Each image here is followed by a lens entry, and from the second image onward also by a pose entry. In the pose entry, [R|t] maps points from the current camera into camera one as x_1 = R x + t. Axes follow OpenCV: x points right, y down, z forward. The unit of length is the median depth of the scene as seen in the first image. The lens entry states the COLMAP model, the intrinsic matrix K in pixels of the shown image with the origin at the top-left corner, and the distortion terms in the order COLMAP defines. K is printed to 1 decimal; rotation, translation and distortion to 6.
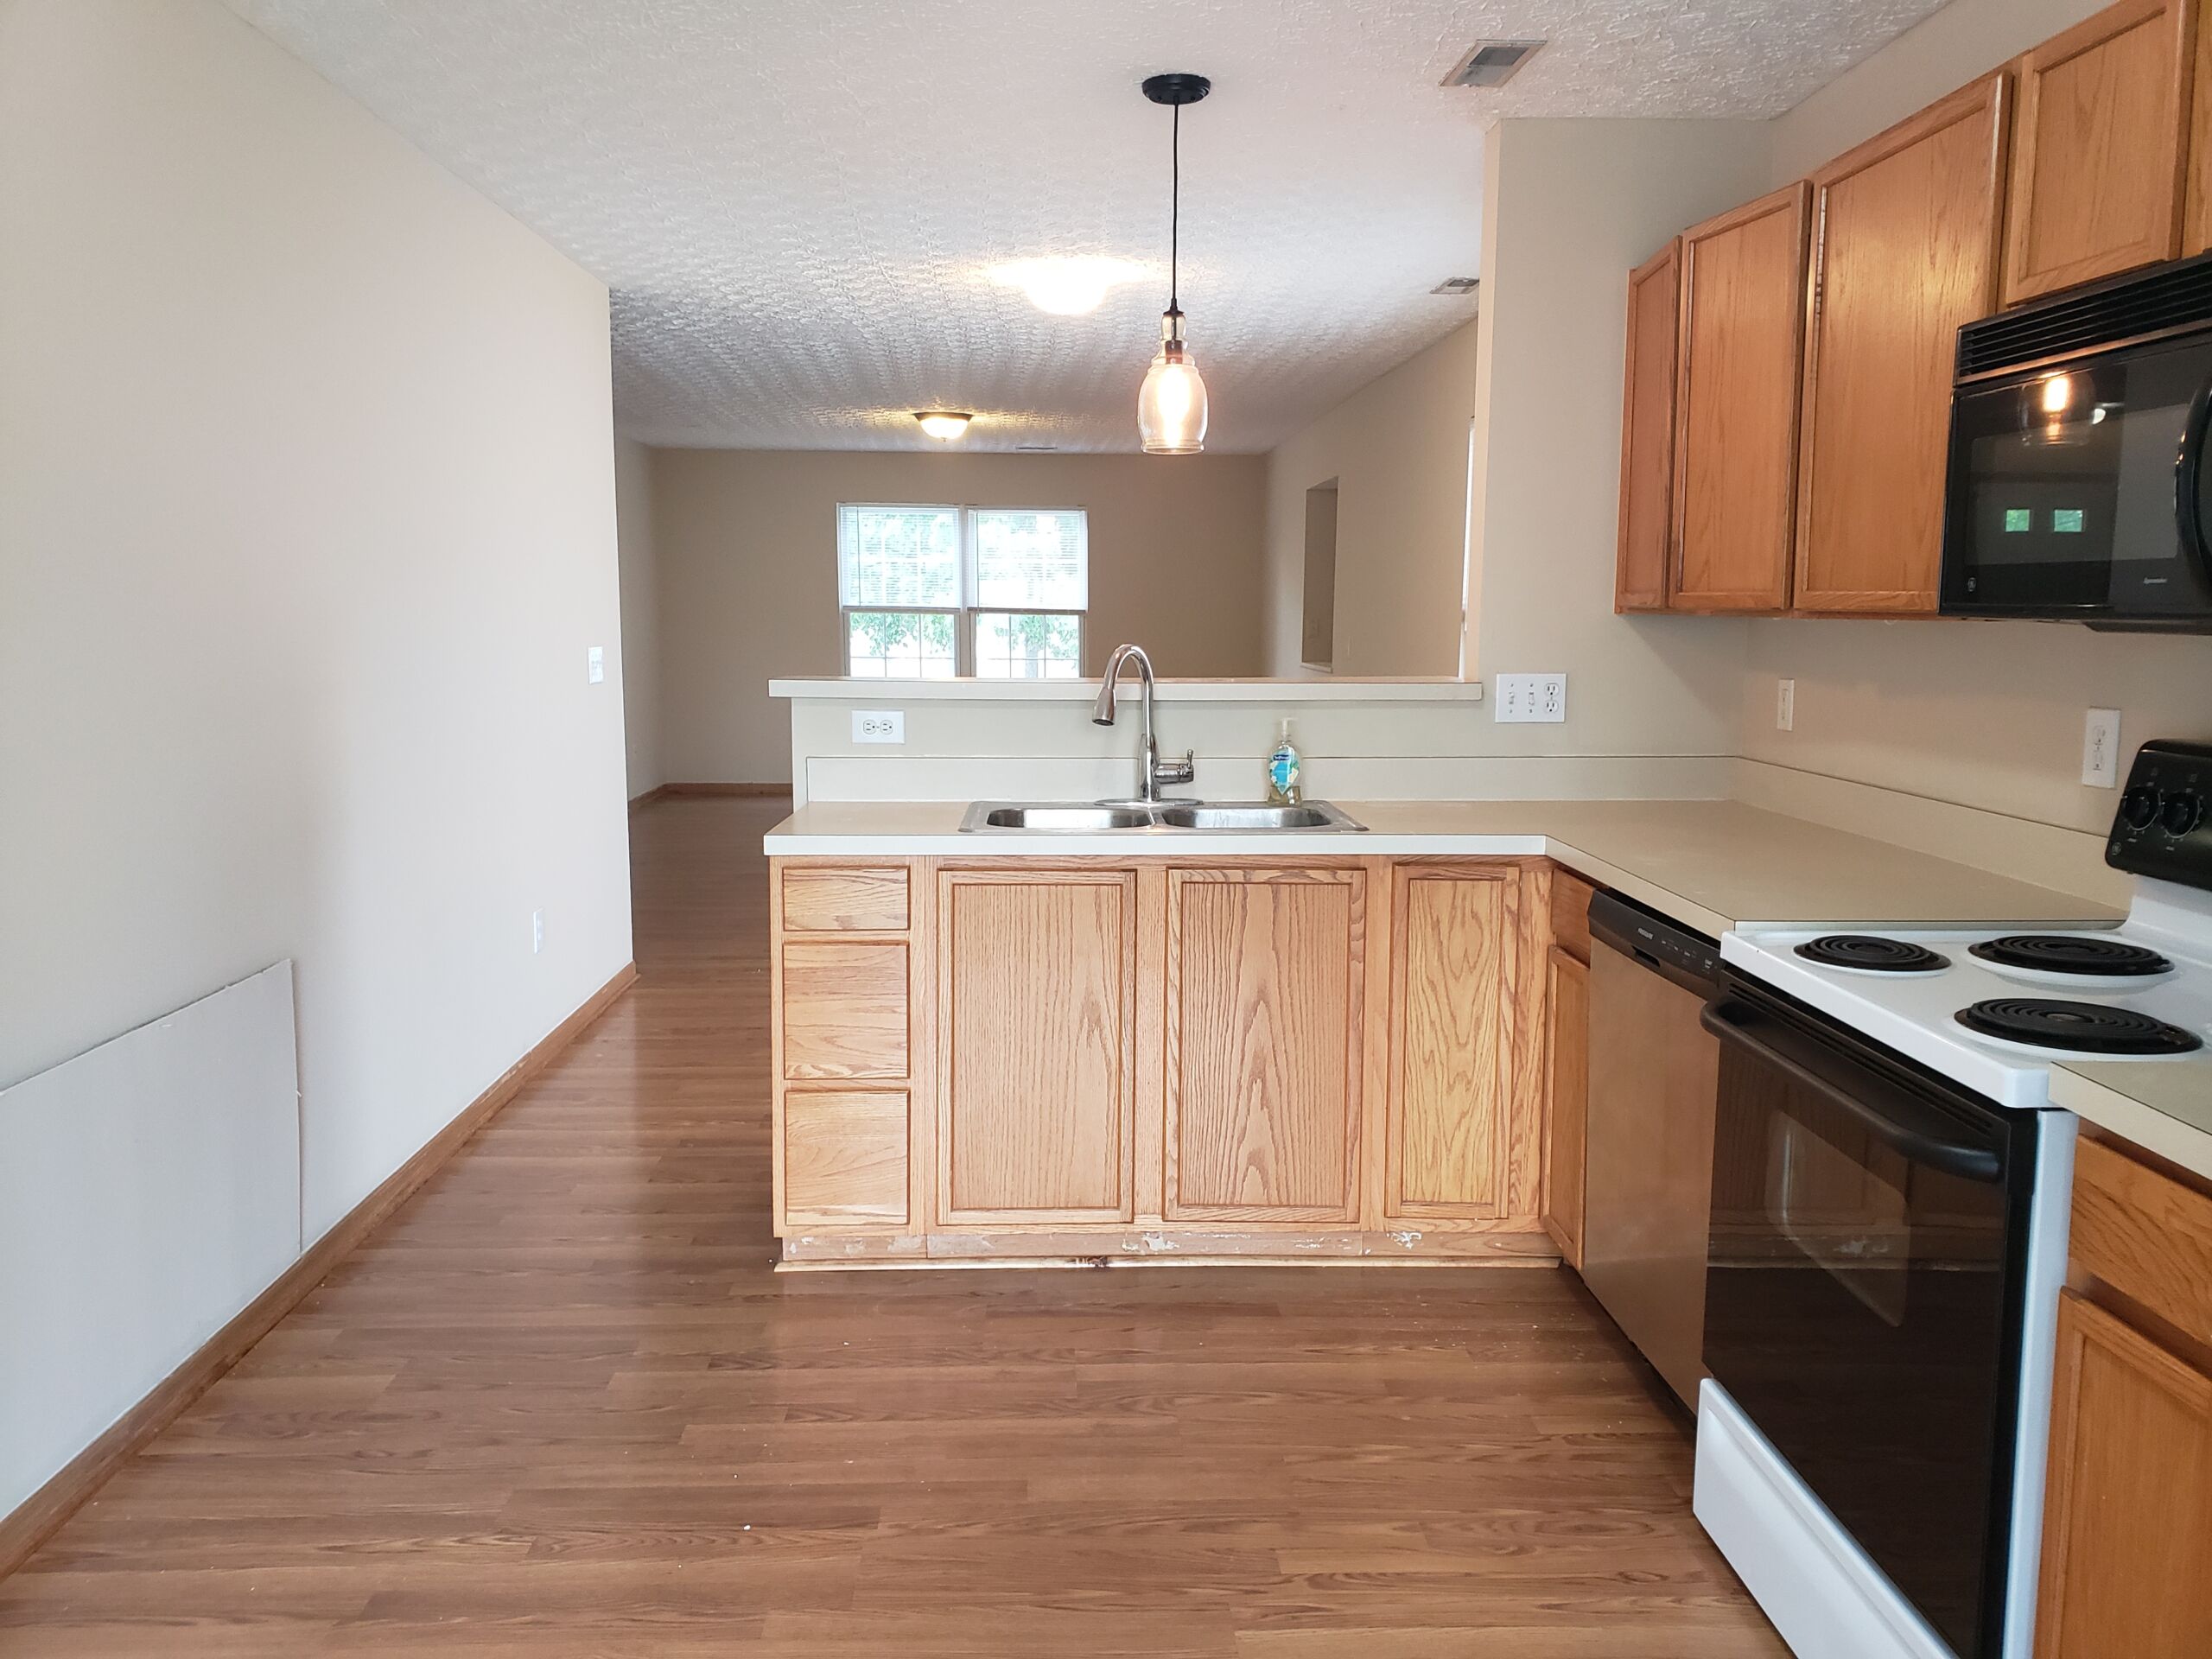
lens RADIAL K [[1671.9, 0, 1104.3], [0, 1671.9, 822.3], [0, 0, 1]] dist [0.013301, 0.002089]
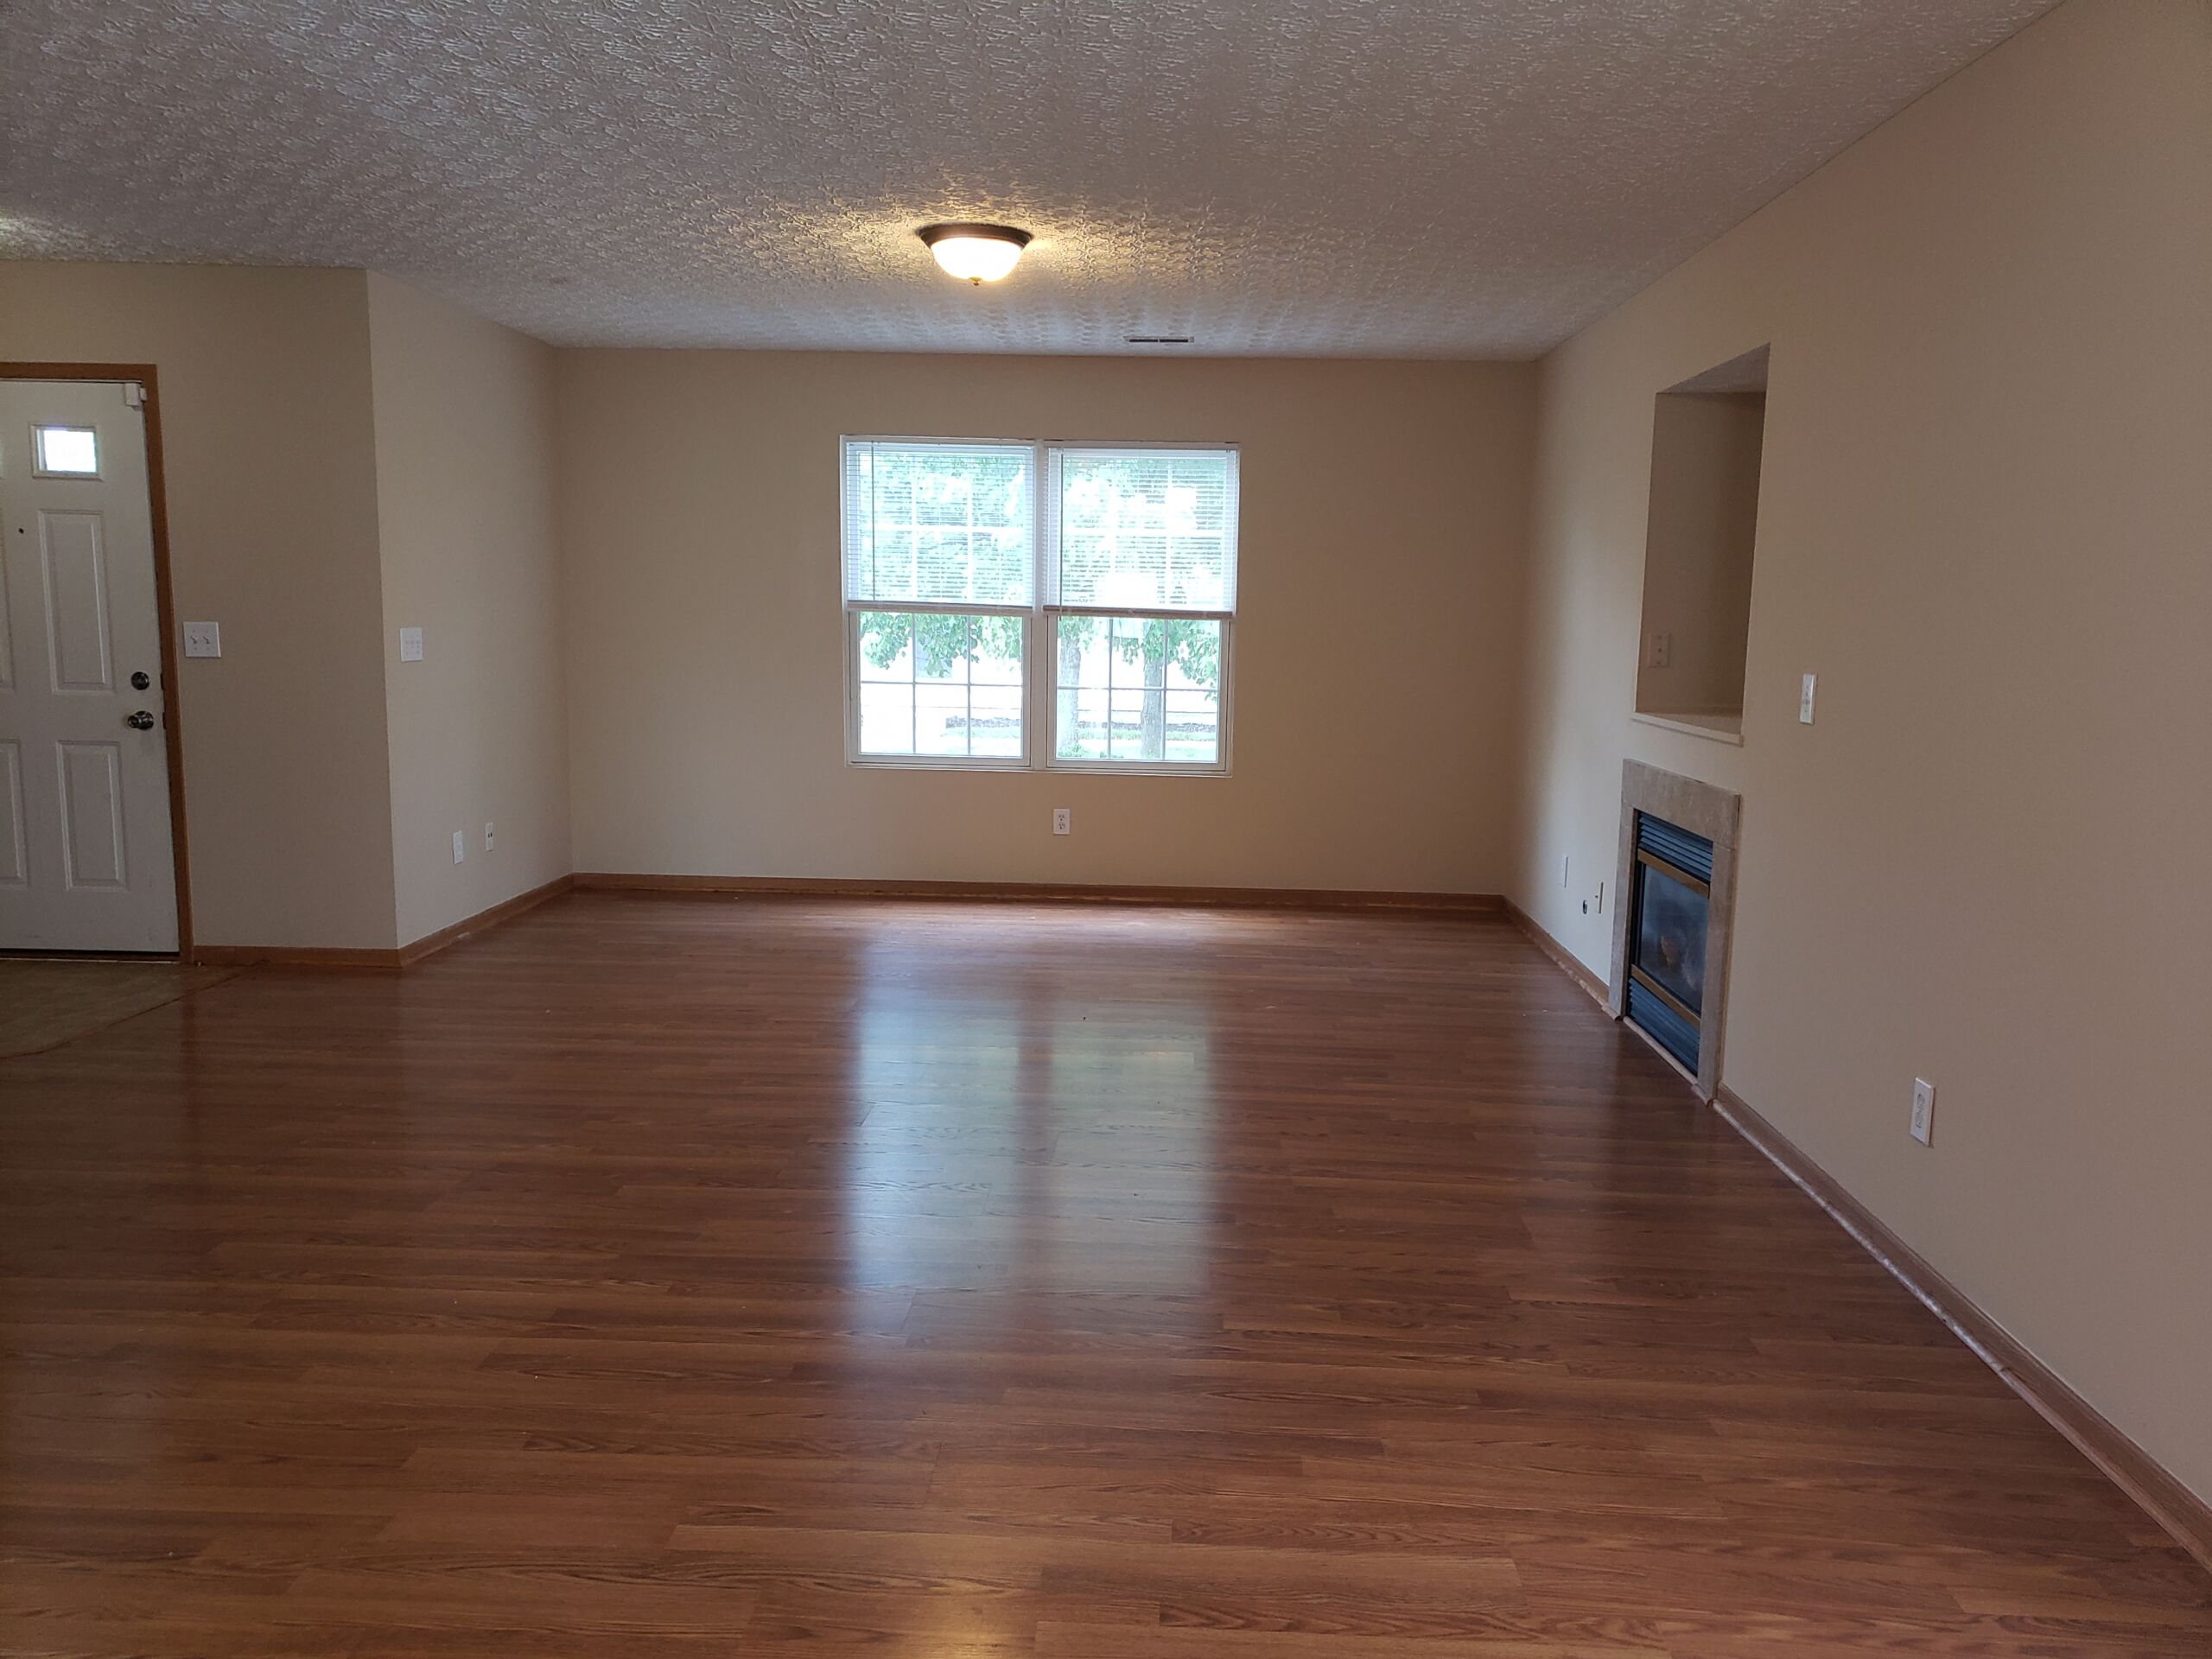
lens RADIAL K [[1671.9, 0, 1107.6], [0, 1671.9, 836.3], [0, 0, 1]] dist [0.013301, 0.002089]
pose [[0.996685, 0.025547, -0.077236, -0.007599], [-0.024945, 0.999651, 0.008744, -0.047968], [0.077433, -0.006789, 0.996974, 0.374173]]
